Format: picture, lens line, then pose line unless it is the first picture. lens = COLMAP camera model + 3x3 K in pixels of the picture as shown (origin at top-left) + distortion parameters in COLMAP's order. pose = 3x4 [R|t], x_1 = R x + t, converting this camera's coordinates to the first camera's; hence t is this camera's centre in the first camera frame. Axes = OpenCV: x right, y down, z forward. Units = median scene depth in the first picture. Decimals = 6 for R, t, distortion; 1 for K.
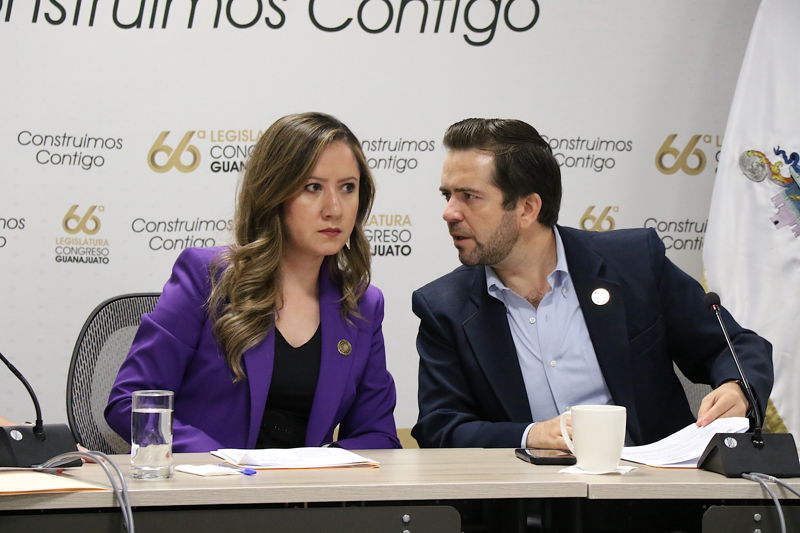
lens RADIAL K [[4898.6, 0, 365.1], [0, 4898.6, 269.5], [0, 0, 1]] dist [2.694823, 0.000000]
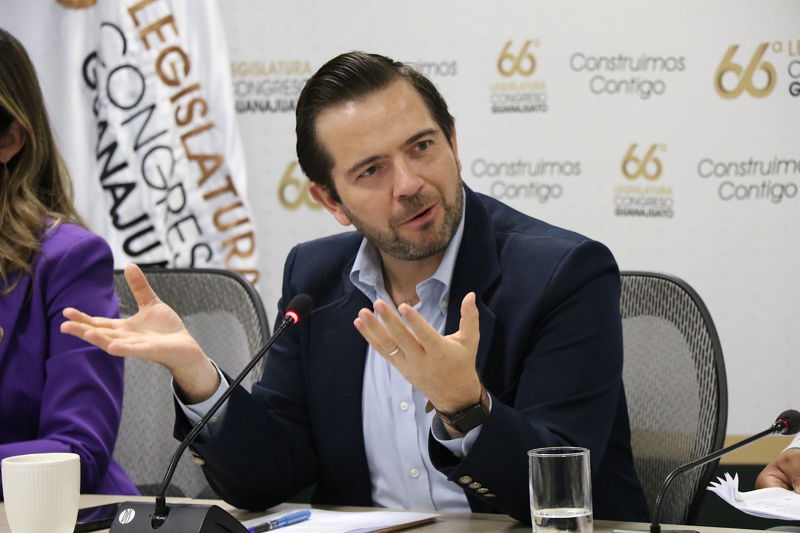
lens RADIAL K [[4499.3, 0, 362.3], [0, 4499.3, 208.3], [0, 0, 1]] dist [2.227277, 0.000000]
pose [[0.606679, 0.003710, -0.794938, 0.487179], [0.007774, 0.999914, 0.010599, -0.010770], [0.794909, -0.012610, 0.606598, 0.528191]]
